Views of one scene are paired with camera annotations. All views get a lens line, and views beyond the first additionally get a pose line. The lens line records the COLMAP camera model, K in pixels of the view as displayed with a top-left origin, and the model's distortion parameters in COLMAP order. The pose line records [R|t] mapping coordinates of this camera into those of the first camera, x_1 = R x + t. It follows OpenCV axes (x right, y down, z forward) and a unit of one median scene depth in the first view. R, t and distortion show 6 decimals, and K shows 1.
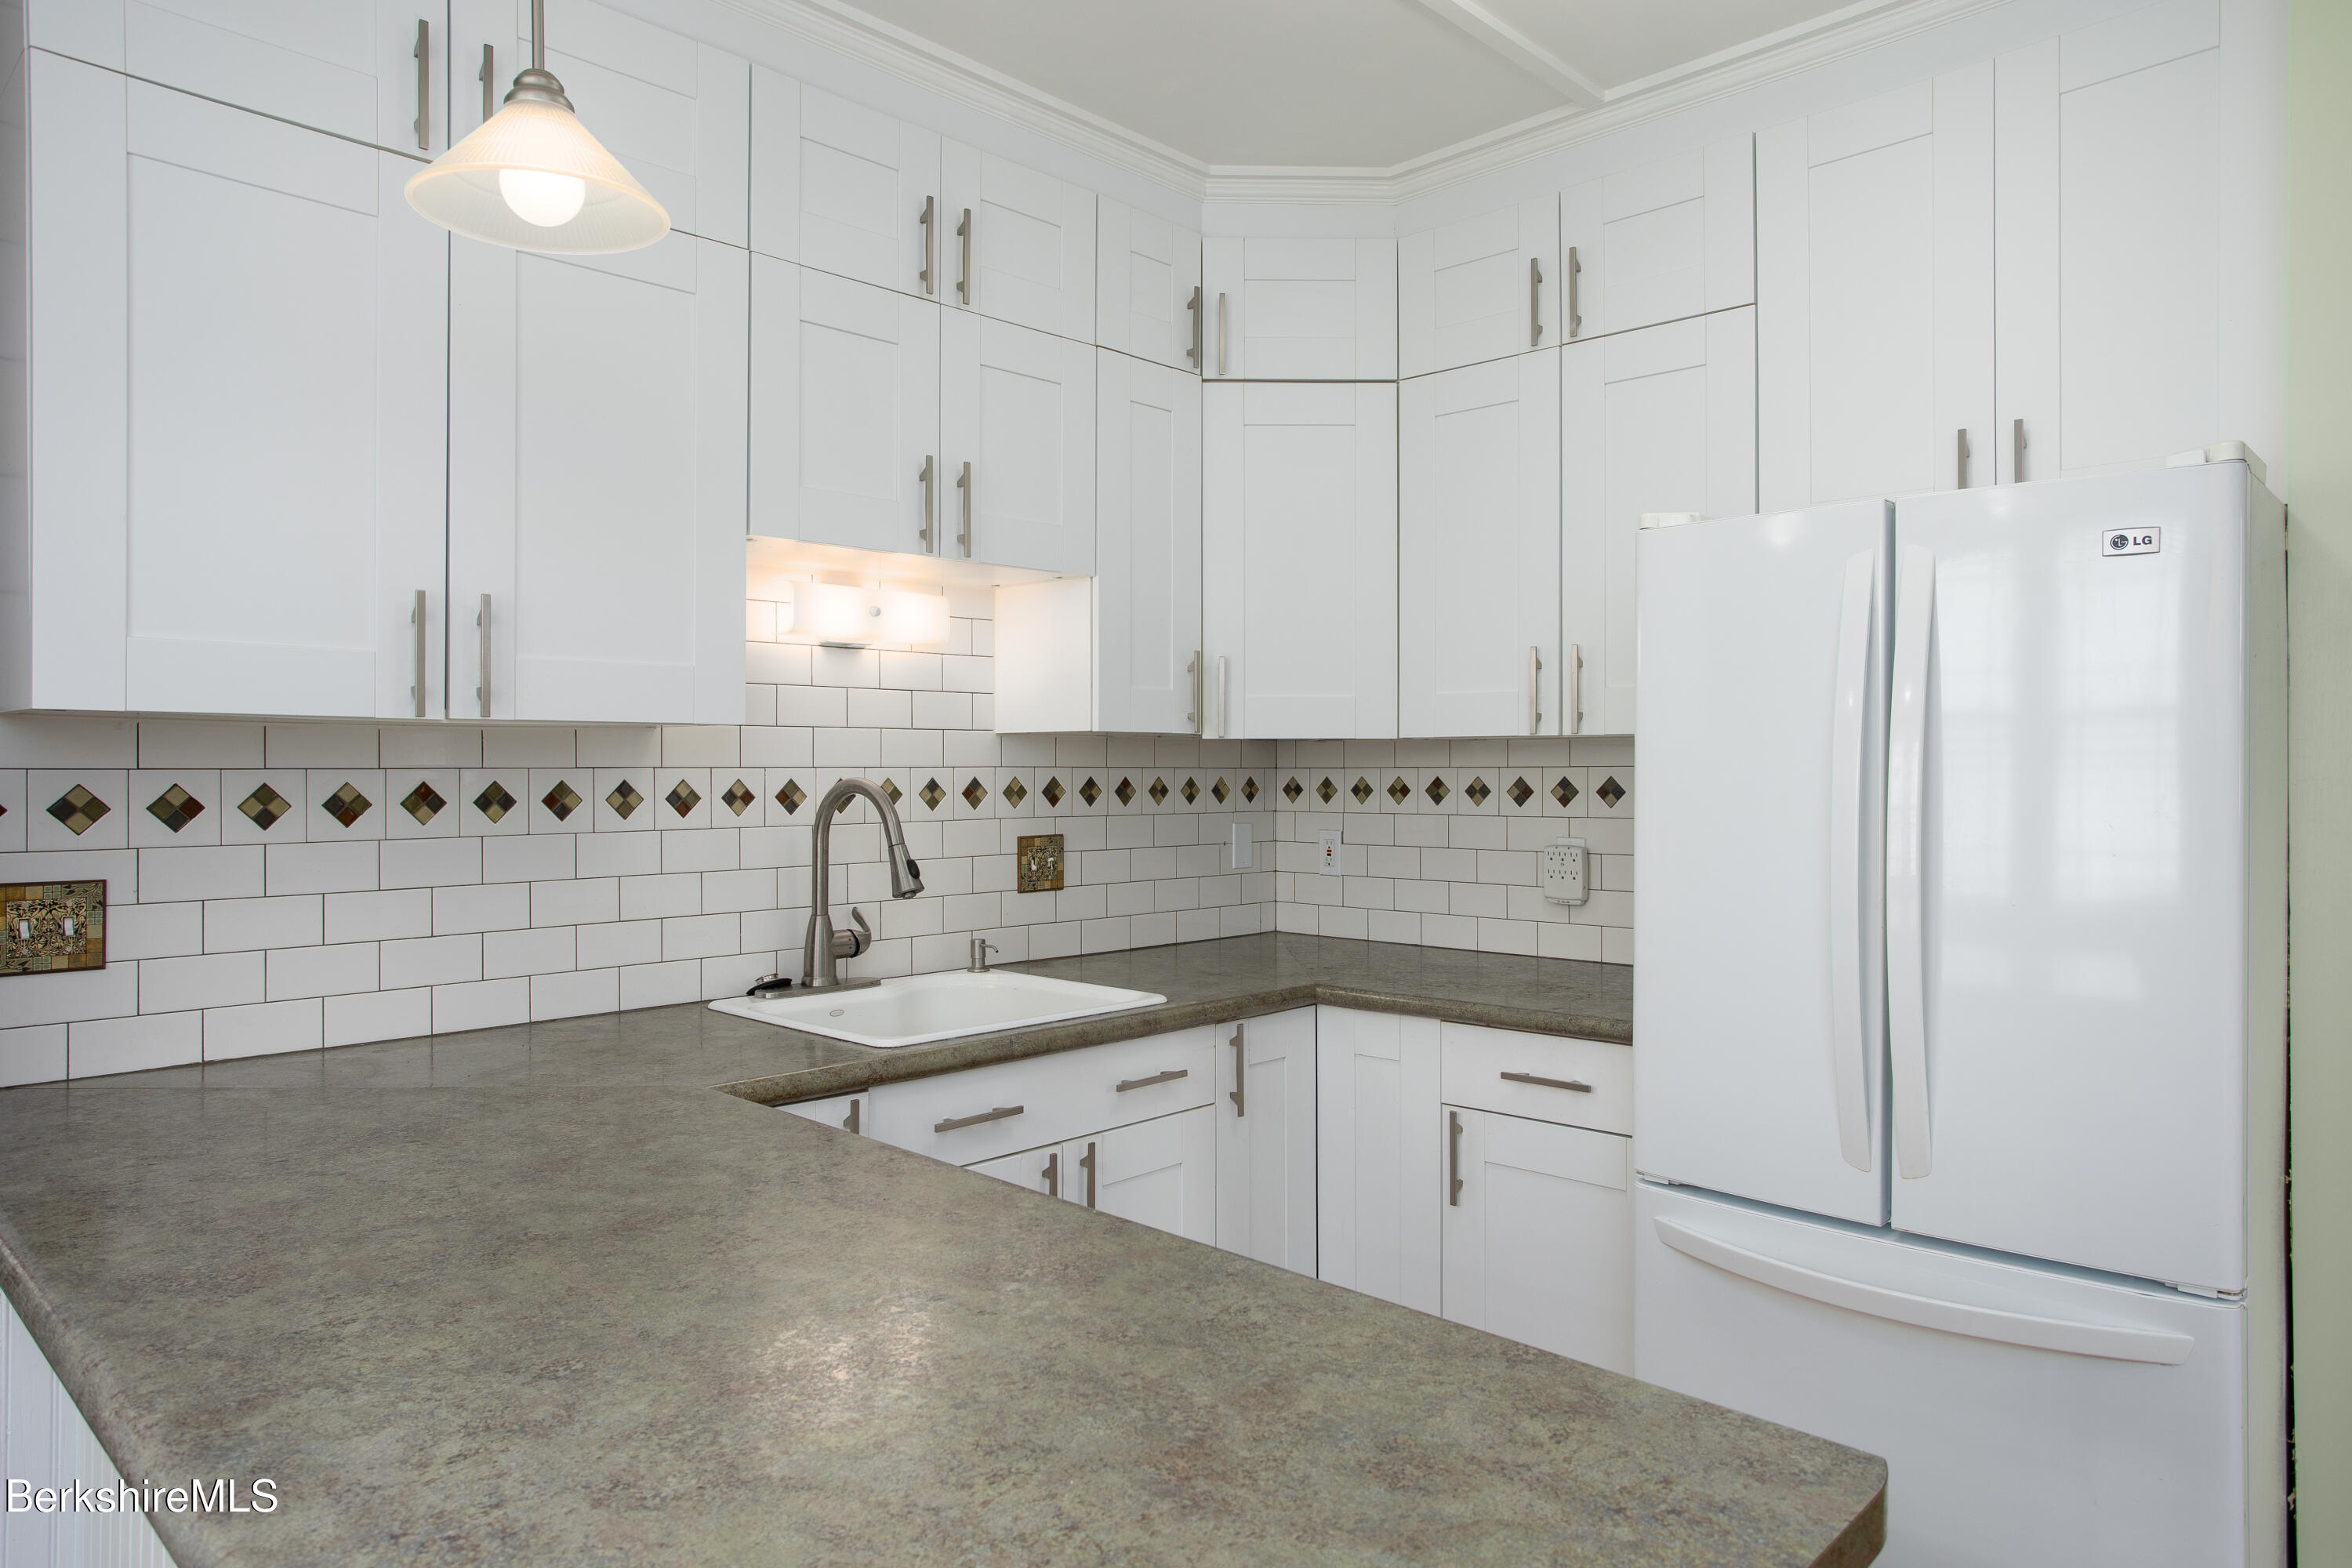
lens RADIAL K [[1474.2, 0, 1176.0], [0, 1474.2, 784.0], [0, 0, 1]] dist [-0.026032, 0.037820]
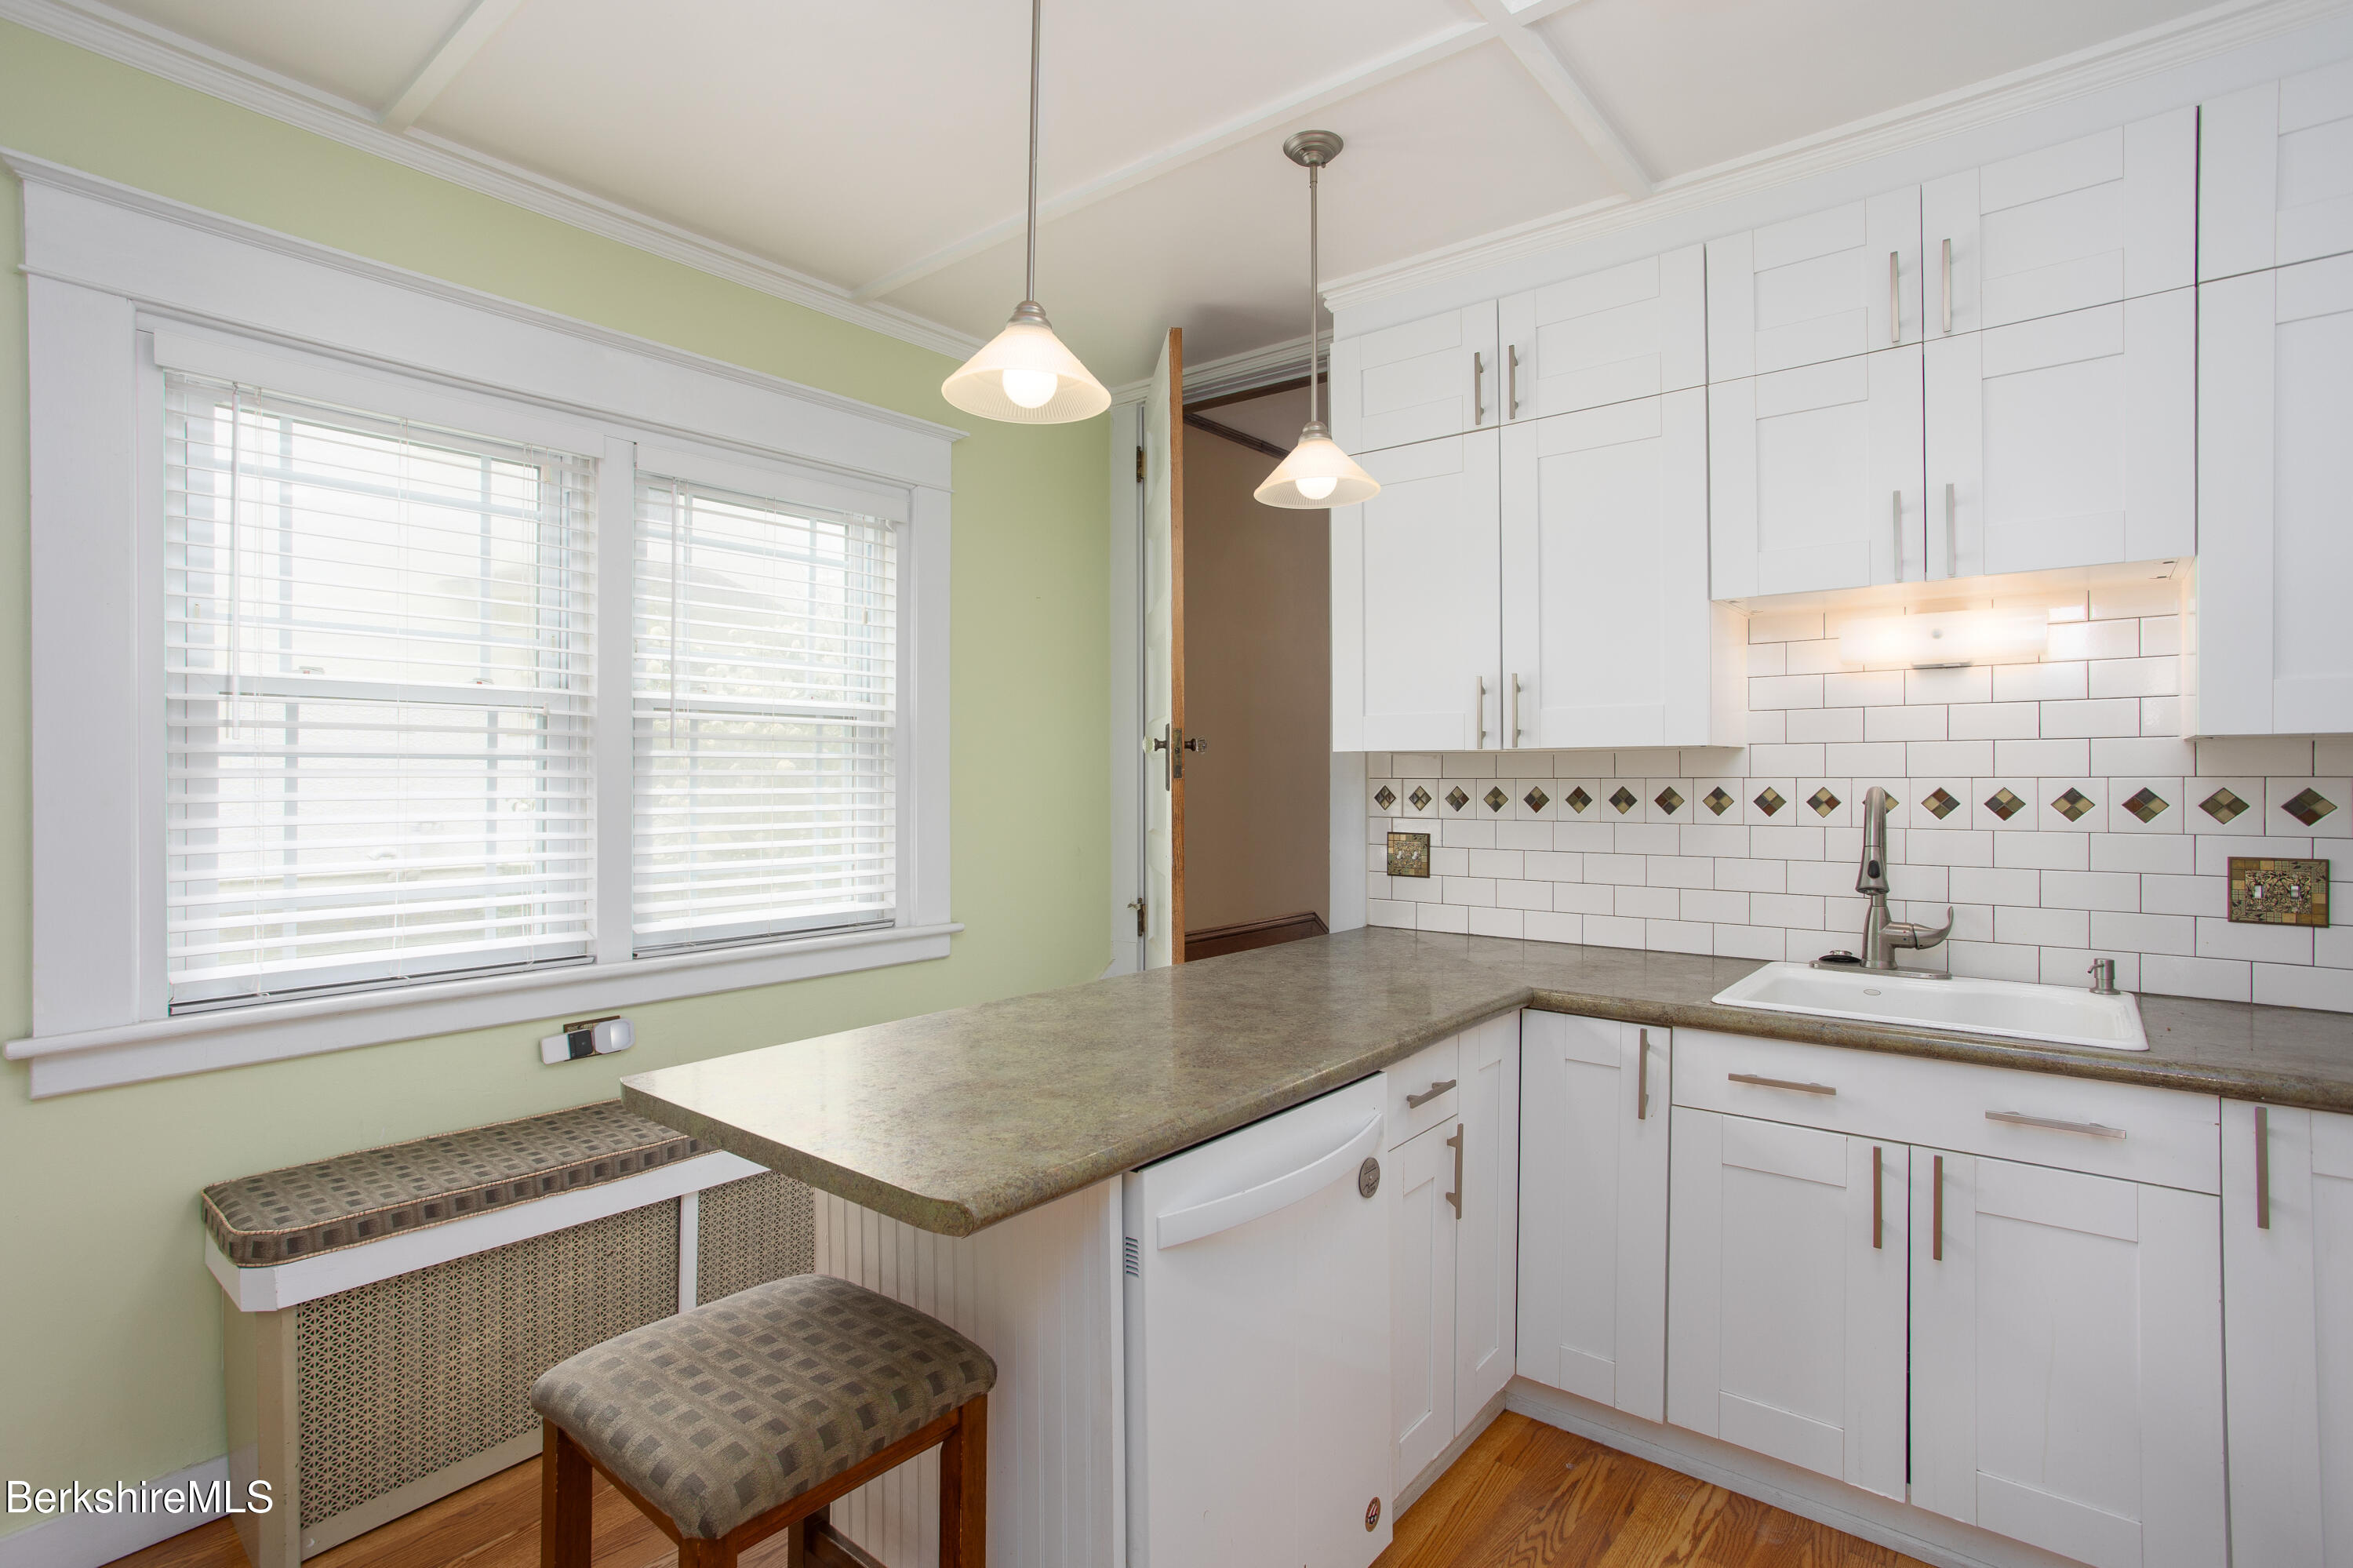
lens RADIAL K [[1146.4, 0, 1176.5], [0, 1146.4, 784.0], [0, 0, 1]] dist [-0.003185, -0.000107]
pose [[0.090896, 0.006017, -0.995842, 0.789664], [-0.009287, 0.999943, 0.005194, -0.007721], [0.995817, 0.008776, 0.090946, 0.497956]]
